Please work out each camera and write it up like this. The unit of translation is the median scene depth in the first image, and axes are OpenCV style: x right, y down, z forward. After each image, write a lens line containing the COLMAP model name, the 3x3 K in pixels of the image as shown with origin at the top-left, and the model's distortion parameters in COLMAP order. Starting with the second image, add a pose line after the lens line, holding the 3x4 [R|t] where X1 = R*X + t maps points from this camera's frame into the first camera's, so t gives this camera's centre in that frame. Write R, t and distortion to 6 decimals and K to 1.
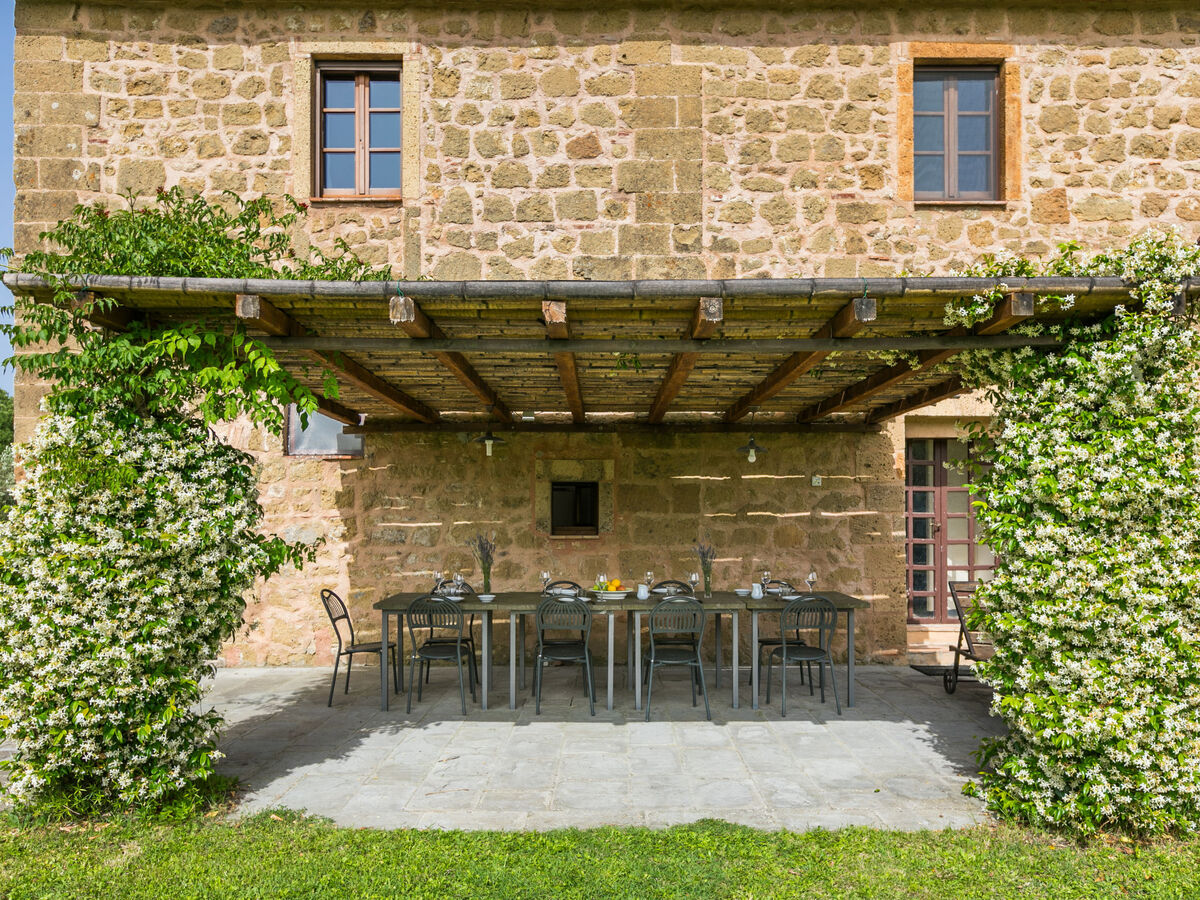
lens RADIAL K [[599.1, 0, 600.0], [0, 599.1, 450.0], [0, 0, 1]] dist [0.000307, -0.001079]
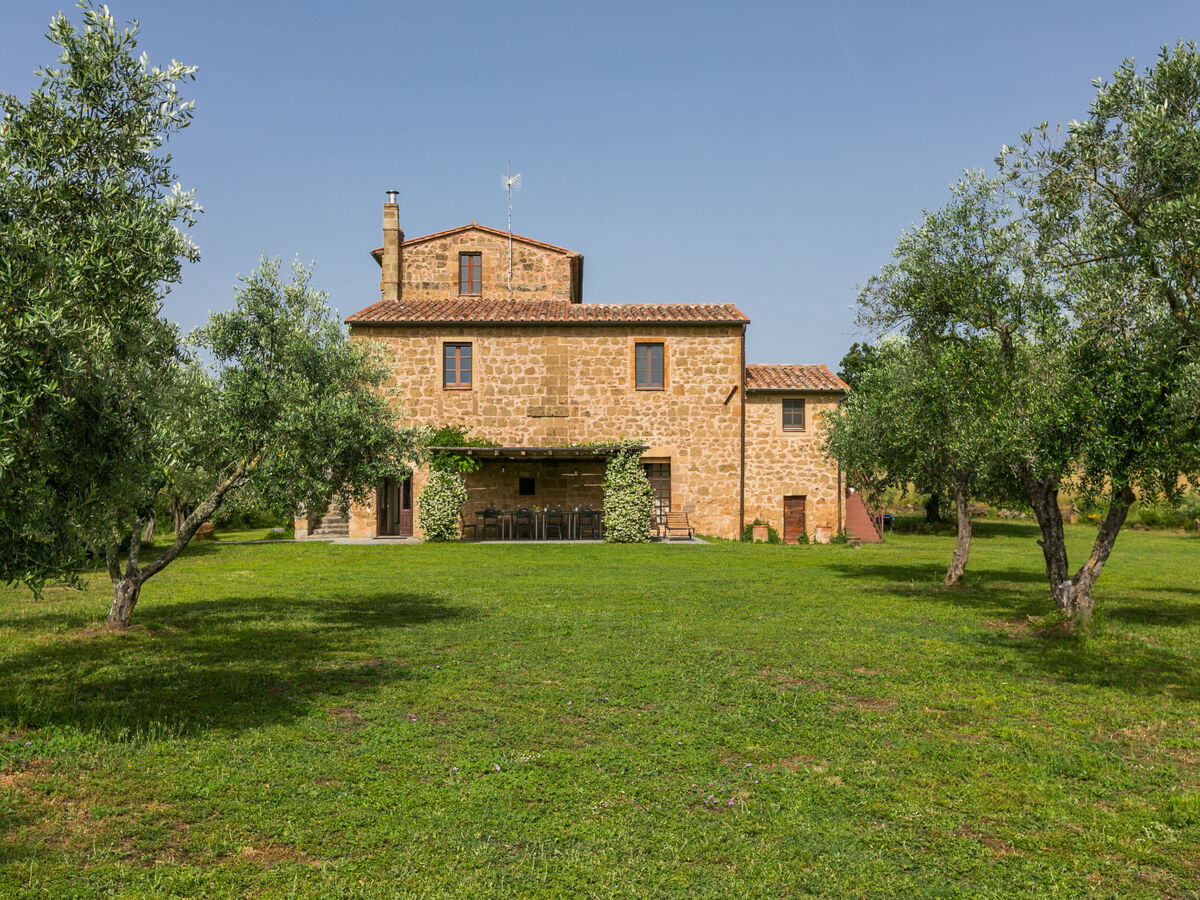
lens RADIAL K [[599.1, 0, 600.0], [0, 599.1, 450.0], [0, 0, 1]] dist [0.000307, -0.001079]
pose [[0.999926, -0.003489, -0.011630, 0.373571], [0.003219, 0.999726, -0.023167, -0.020688], [0.011708, 0.023127, 0.999664, -2.112157]]
